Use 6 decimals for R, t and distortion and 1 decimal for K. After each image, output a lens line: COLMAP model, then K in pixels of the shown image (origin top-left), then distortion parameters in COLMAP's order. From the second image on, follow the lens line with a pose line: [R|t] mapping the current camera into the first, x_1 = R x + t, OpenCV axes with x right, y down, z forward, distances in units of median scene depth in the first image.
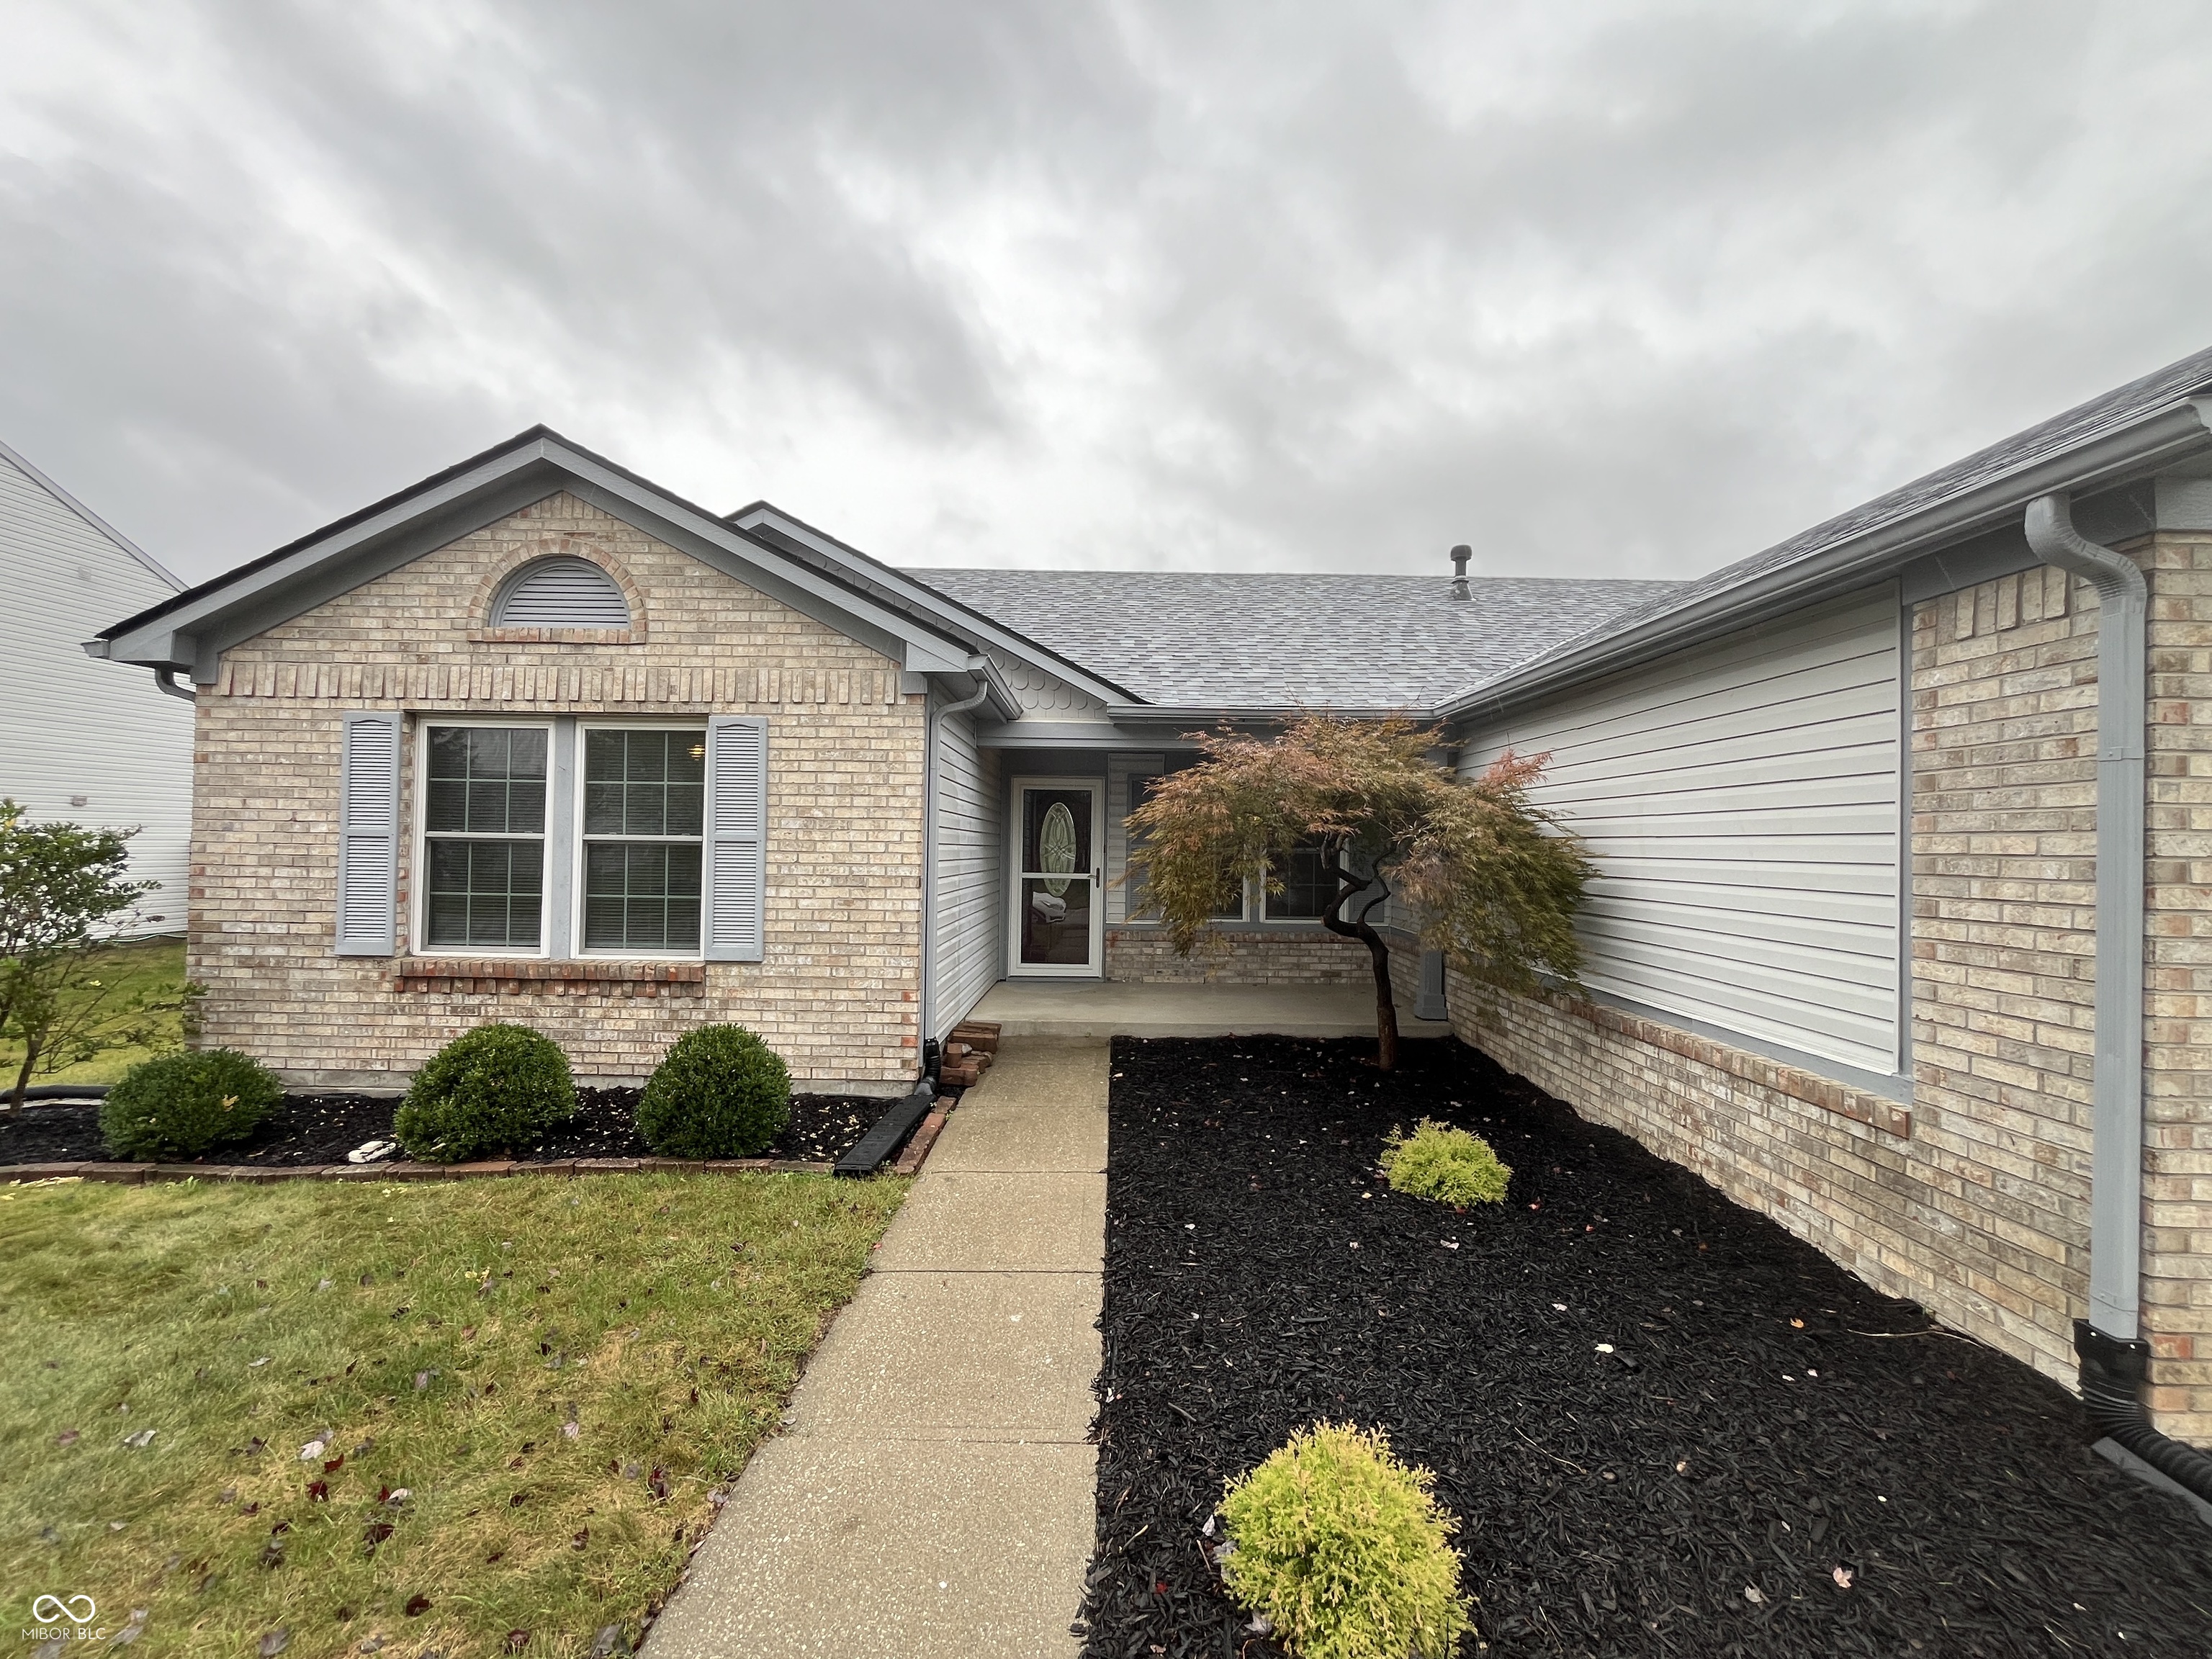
lens RADIAL K [[890.3, 0, 1106.0], [0, 890.3, 829.5], [0, 0, 1]] dist [0.000598, 0.000346]
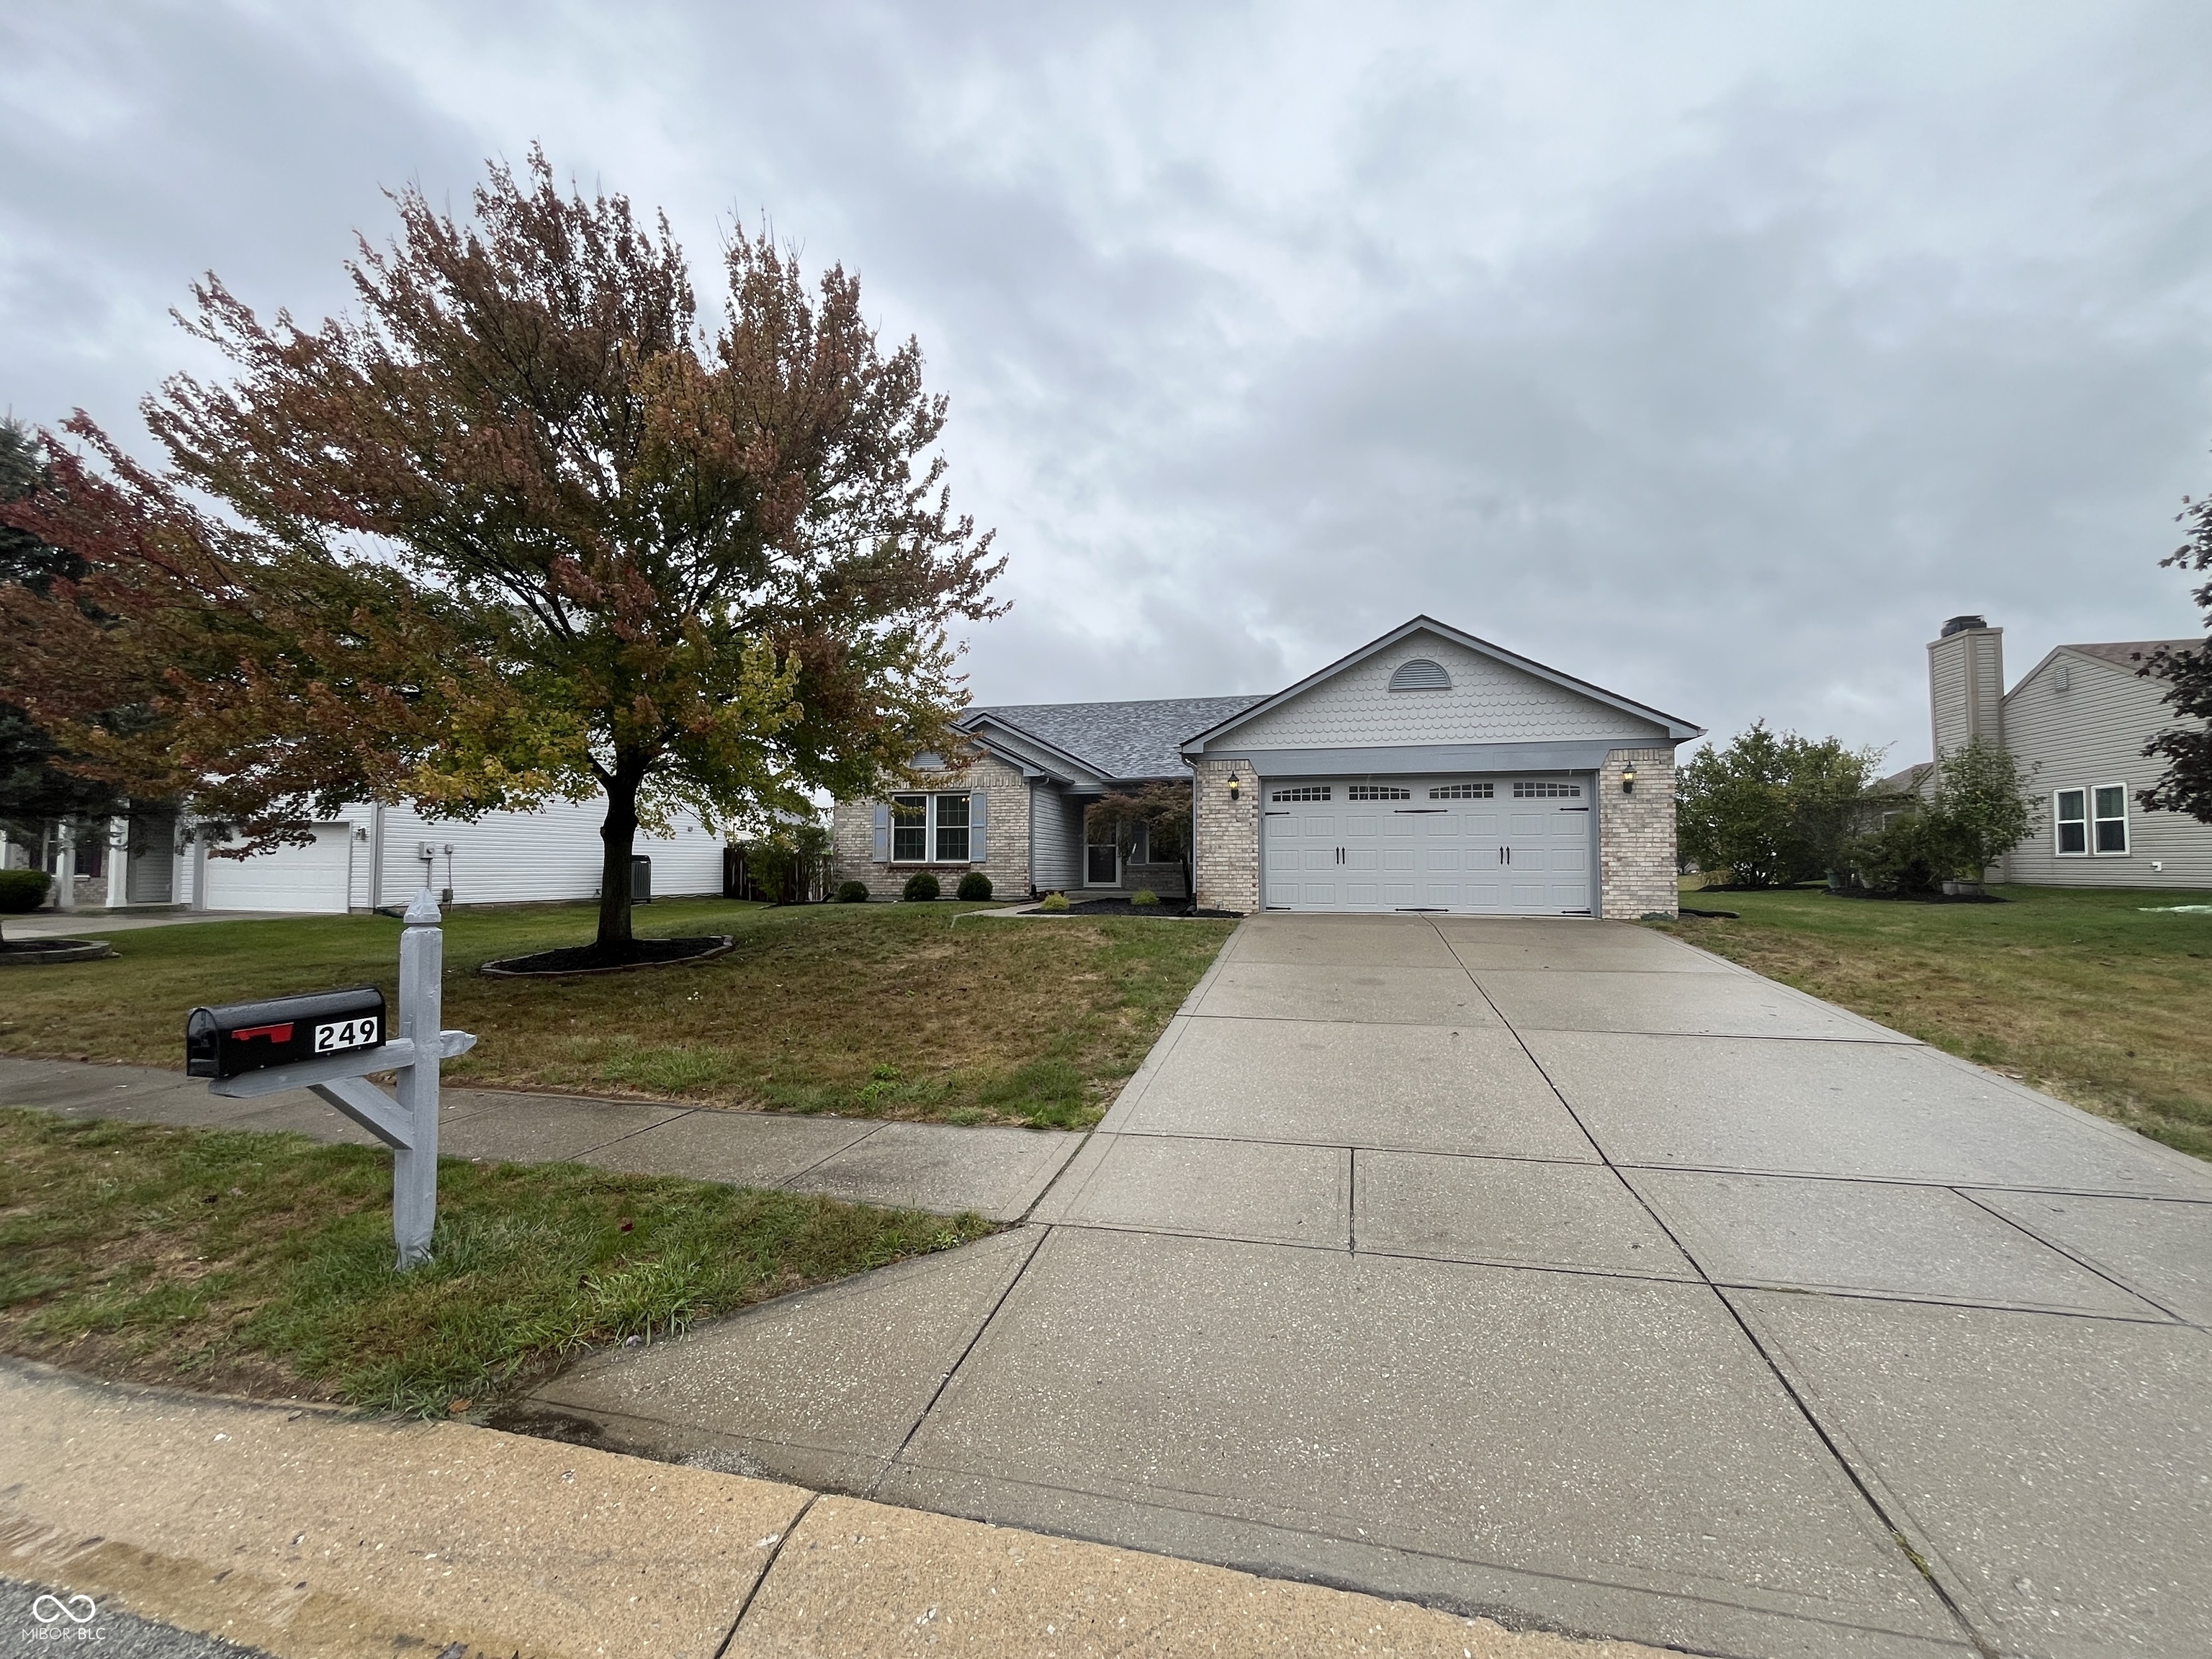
lens RADIAL K [[890.3, 0, 1106.0], [0, 890.3, 829.5], [0, 0, 1]] dist [0.000598, 0.000346]
pose [[0.971727, -0.025770, -0.234696, 0.866459], [0.019281, 0.999367, -0.029903, 0.134409], [0.235318, 0.024533, 0.971609, -2.213802]]
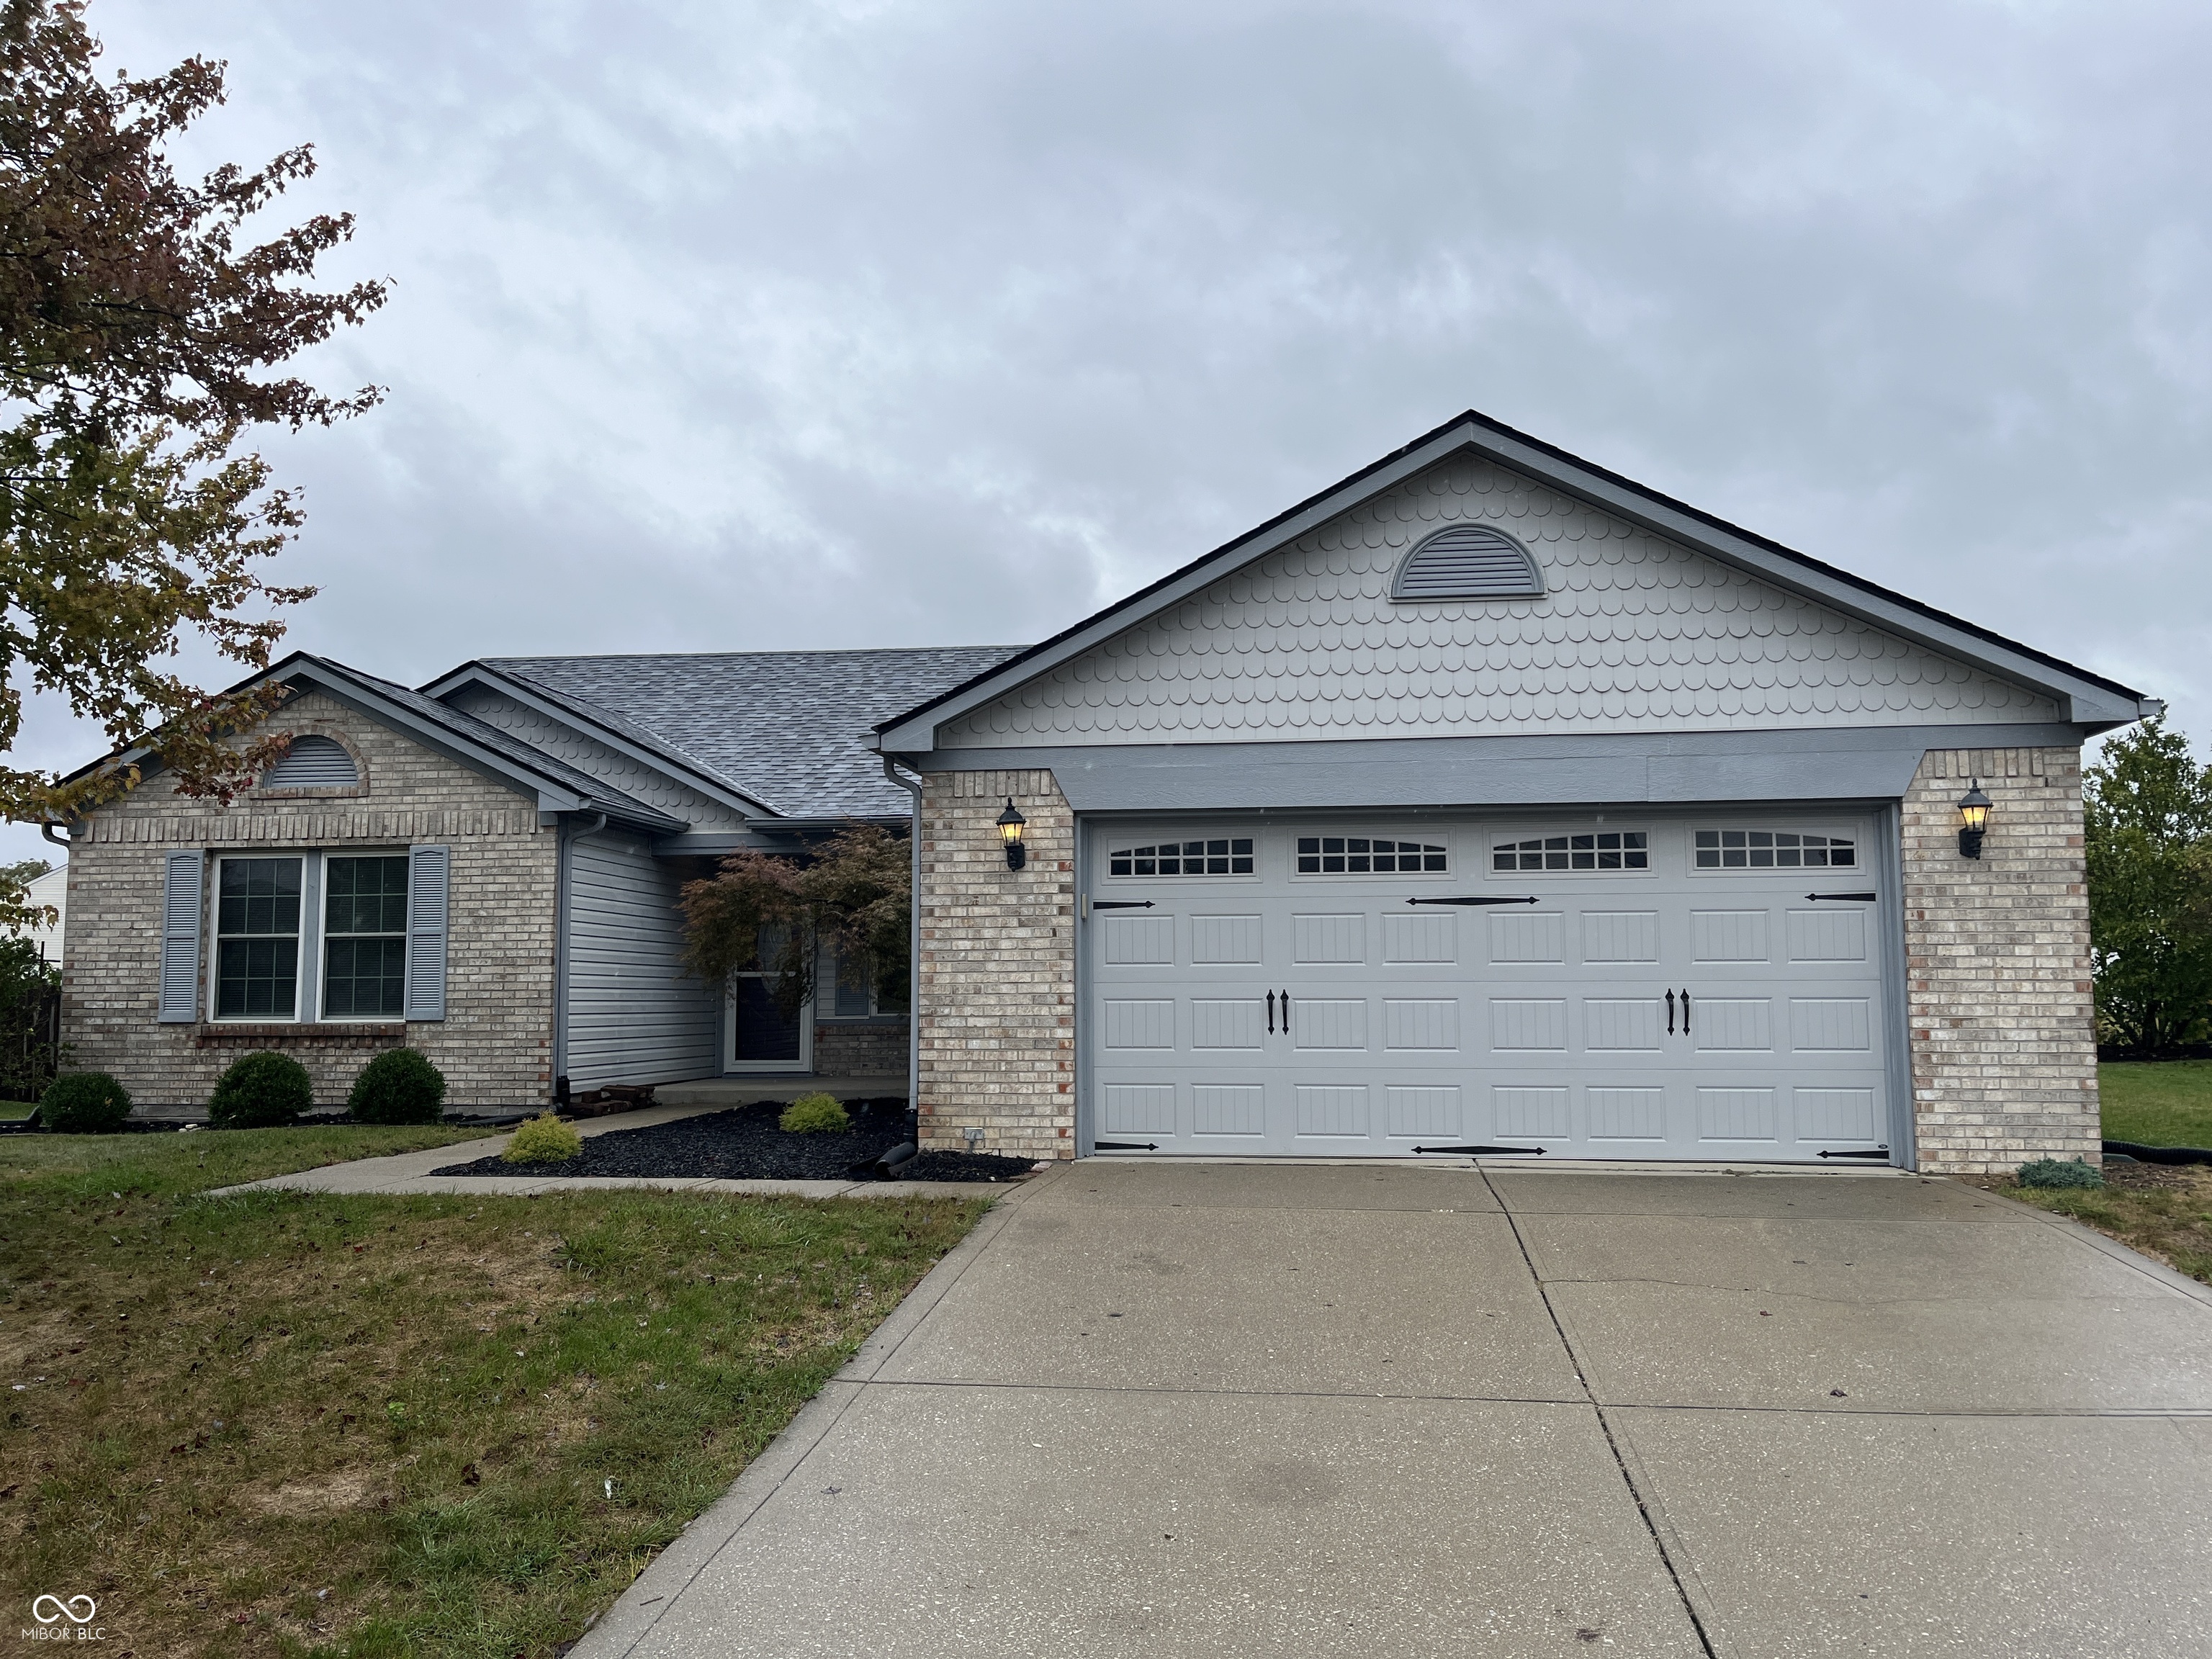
lens RADIAL K [[1665.0, 0, 1098.5], [0, 1665.0, 848.3], [0, 0, 1]] dist [0.033958, -0.005412]
pose [[0.991177, -0.031452, -0.128758, 0.969686], [0.022173, 0.997094, -0.072876, 0.092662], [0.130676, 0.069378, 0.988995, -1.468205]]
